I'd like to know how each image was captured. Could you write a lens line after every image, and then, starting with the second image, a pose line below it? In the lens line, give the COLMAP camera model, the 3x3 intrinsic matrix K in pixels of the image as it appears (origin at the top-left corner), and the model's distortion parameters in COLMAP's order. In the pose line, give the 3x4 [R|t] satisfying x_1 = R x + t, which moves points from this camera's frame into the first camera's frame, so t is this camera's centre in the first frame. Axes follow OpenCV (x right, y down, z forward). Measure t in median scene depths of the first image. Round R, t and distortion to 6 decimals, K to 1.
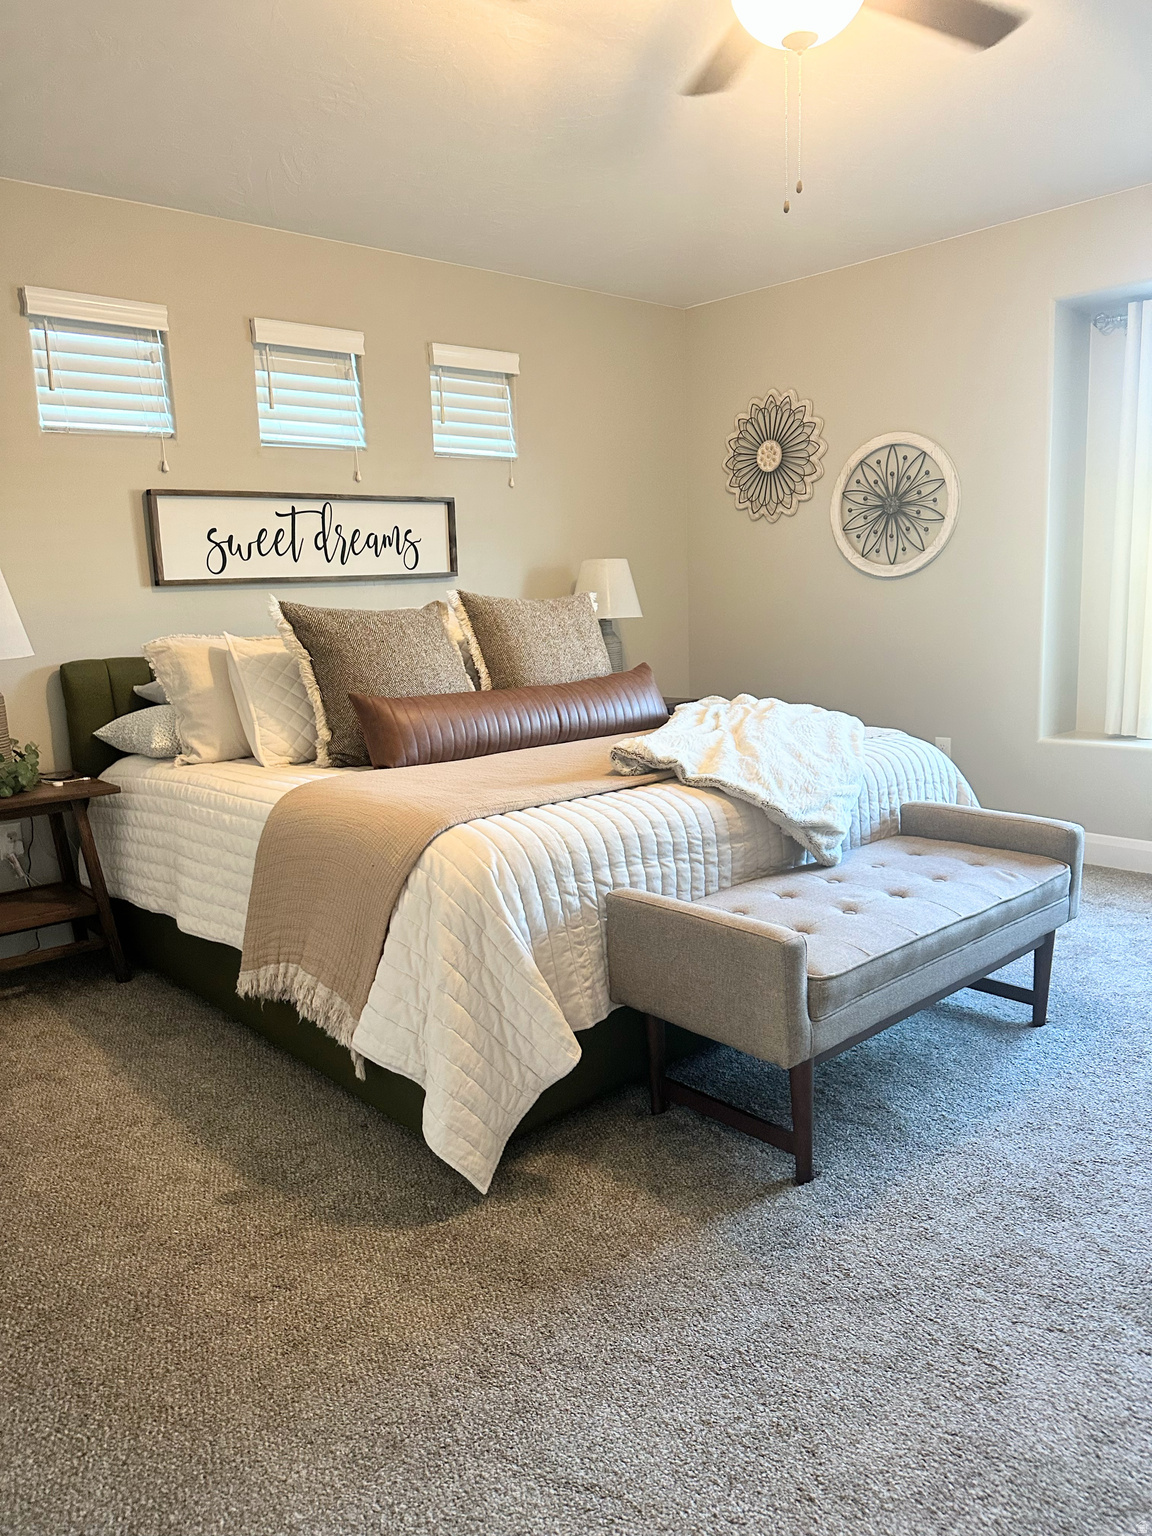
lens RADIAL K [[1077.5, 0, 576.0], [0, 1077.5, 768.0], [0, 0, 1]] dist [-0.107768, -0.002424]
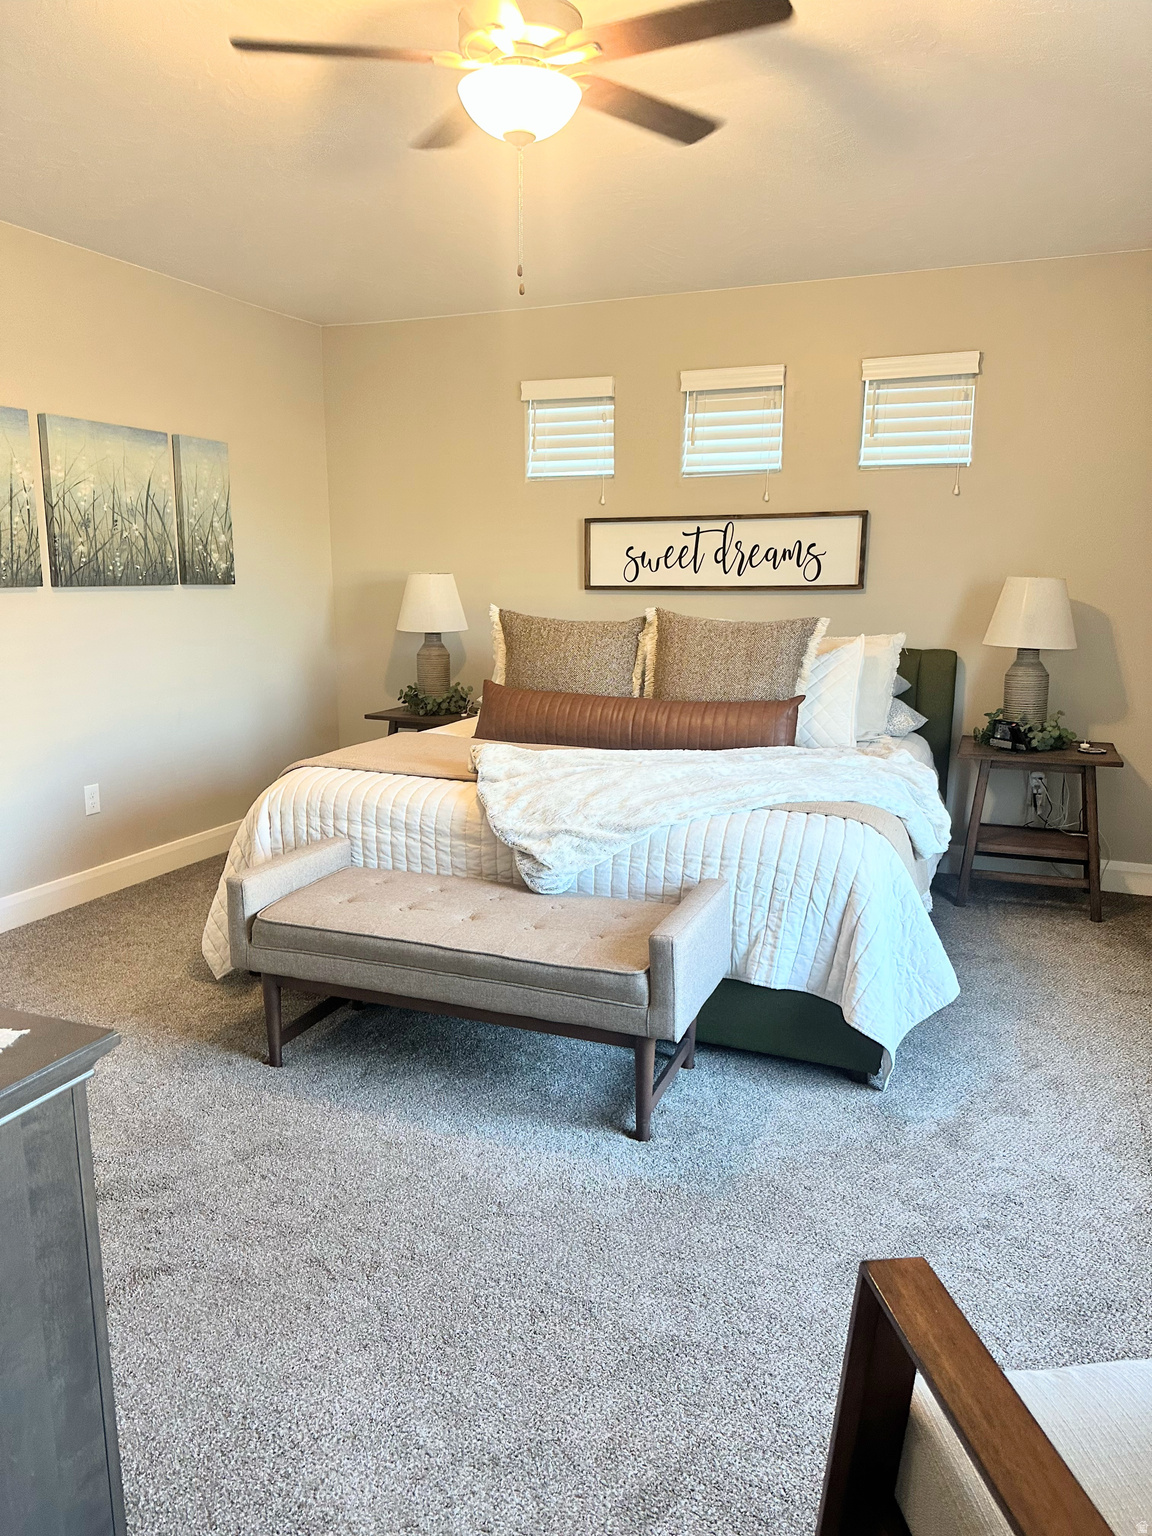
lens RADIAL K [[1057.2, 0, 631.1], [0, 1057.2, 768.2], [0, 0, 1]] dist [-0.003860, -0.006813]
pose [[0.405541, 0.192385, -0.893602, 0.812608], [-0.156016, 0.977824, 0.139713, -0.130991], [0.900664, 0.082757, 0.426563, 0.432245]]
